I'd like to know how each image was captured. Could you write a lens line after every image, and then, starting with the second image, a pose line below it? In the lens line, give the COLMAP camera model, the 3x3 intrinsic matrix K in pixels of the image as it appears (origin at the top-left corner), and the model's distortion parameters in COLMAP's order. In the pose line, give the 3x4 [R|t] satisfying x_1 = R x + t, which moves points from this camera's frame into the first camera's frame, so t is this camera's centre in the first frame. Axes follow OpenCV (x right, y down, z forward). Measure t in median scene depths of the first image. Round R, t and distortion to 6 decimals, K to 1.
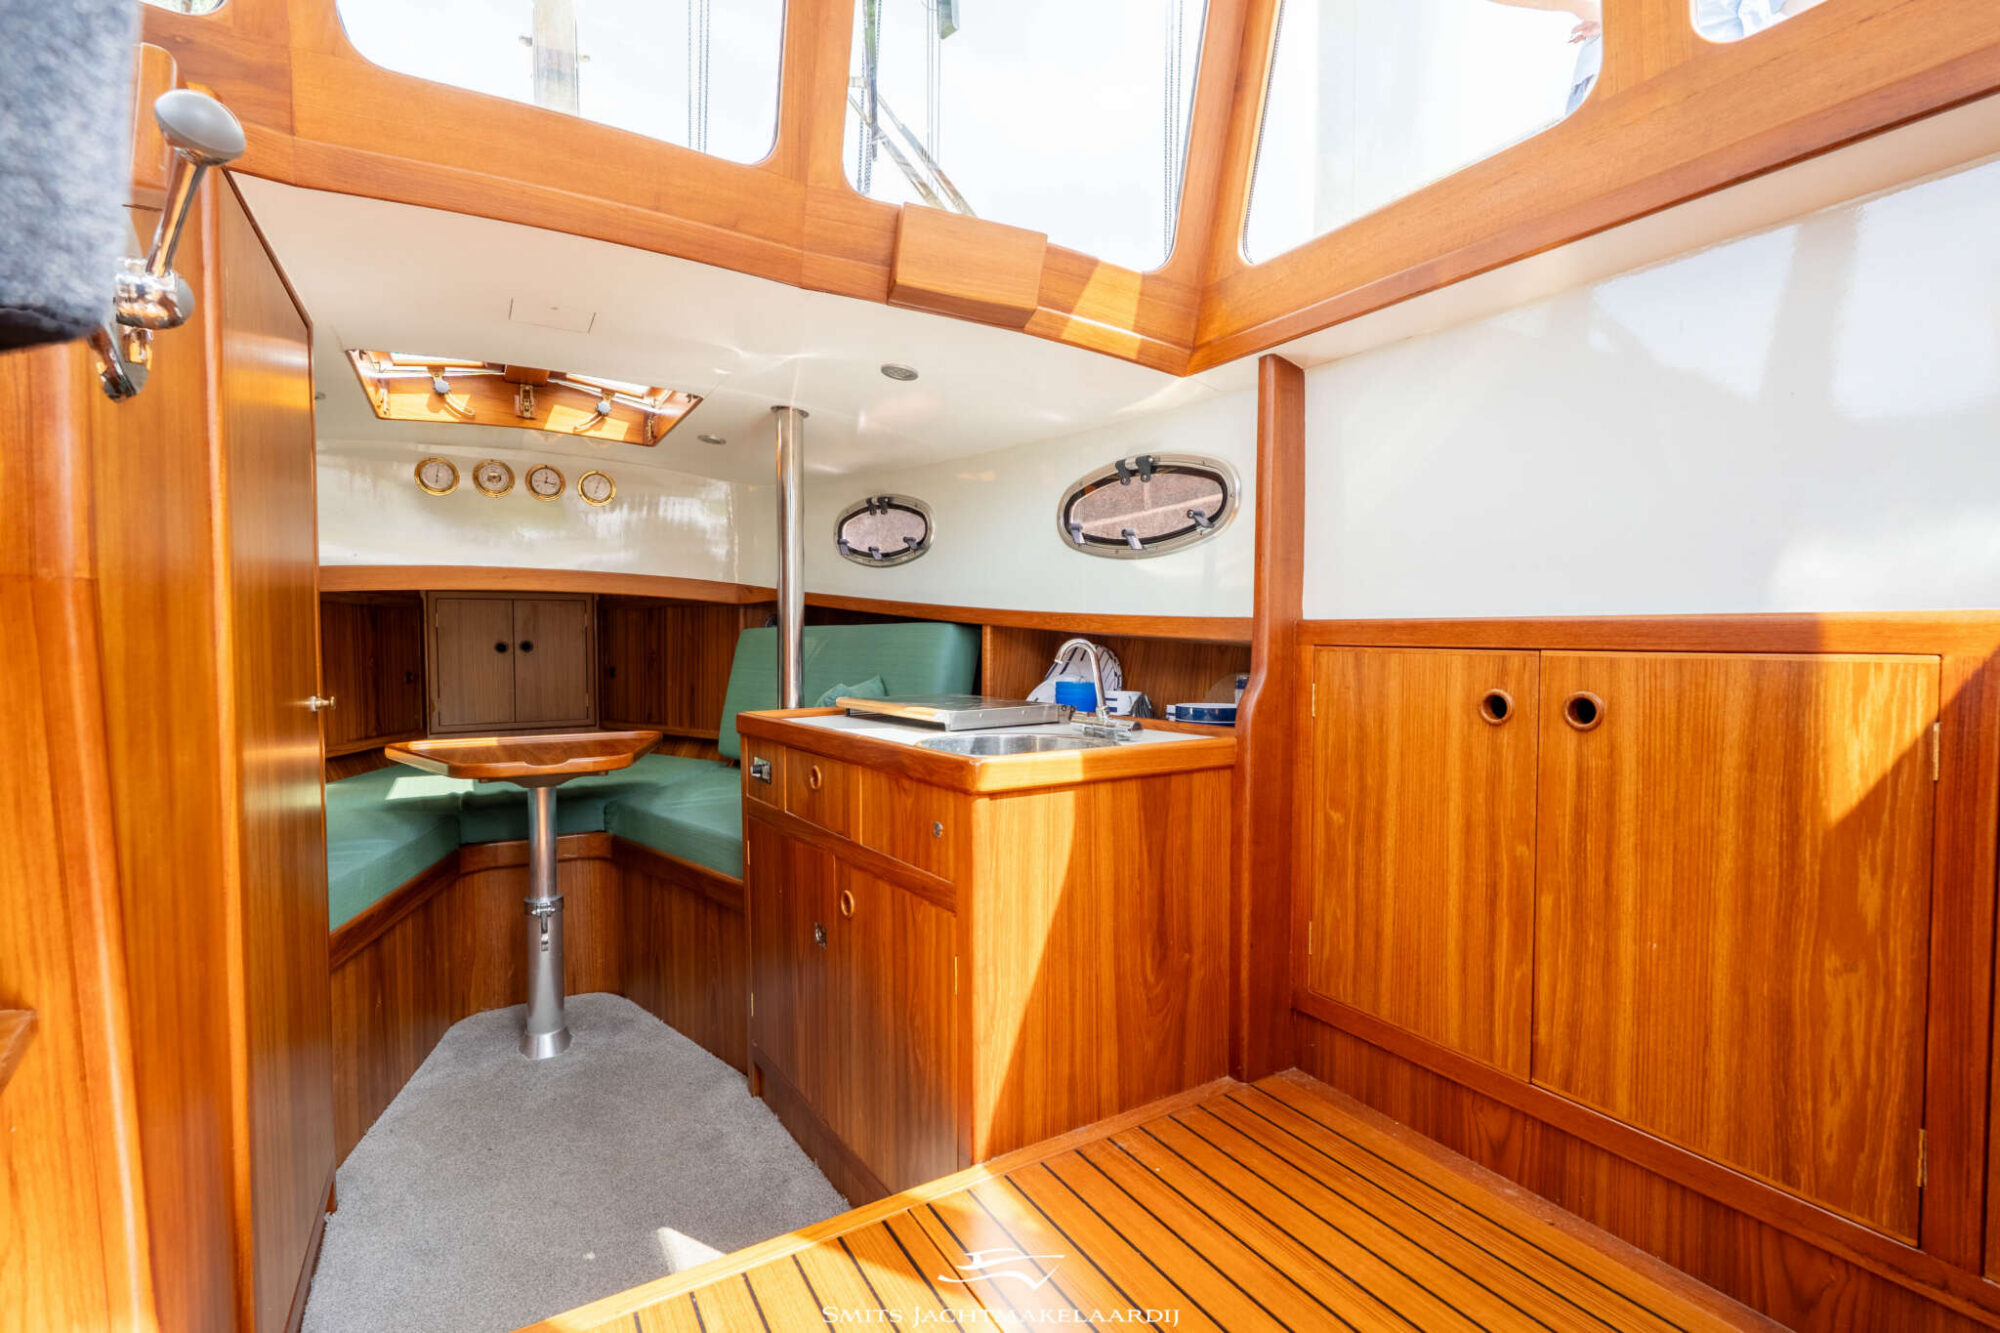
lens RADIAL K [[882.5, 0, 996.8], [0, 882.5, 668.2], [0, 0, 1]] dist [-0.003338, -0.000183]
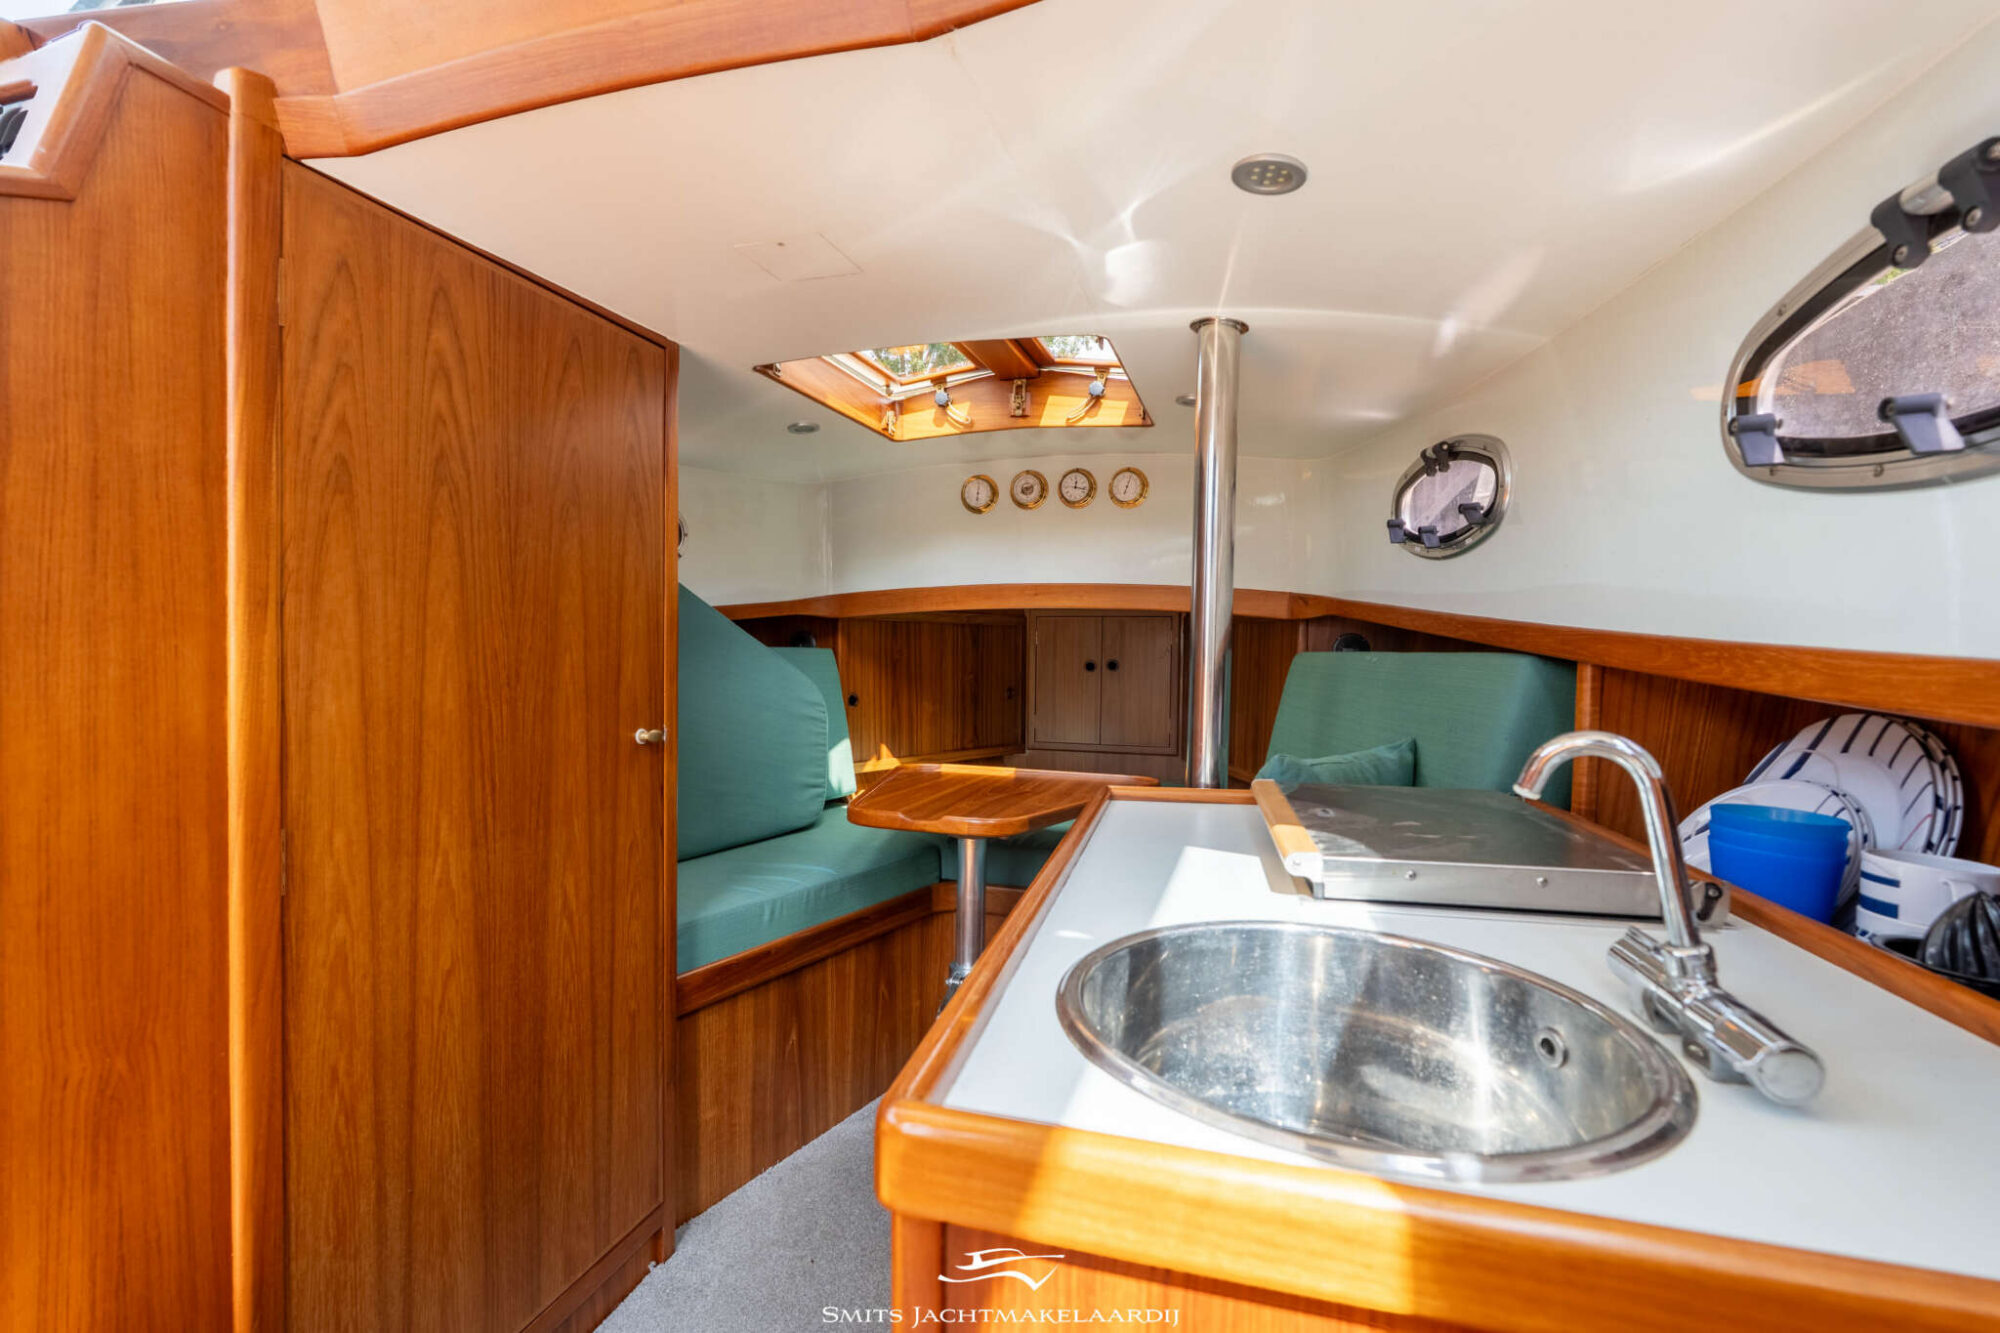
lens RADIAL K [[882.5, 0, 996.8], [0, 882.5, 668.2], [0, 0, 1]] dist [-0.003338, -0.000183]
pose [[0.678420, 0.029642, -0.734076, 0.115294], [-0.037851, 0.999269, 0.005369, -0.032006], [0.733699, 0.024144, 0.679046, 0.377480]]
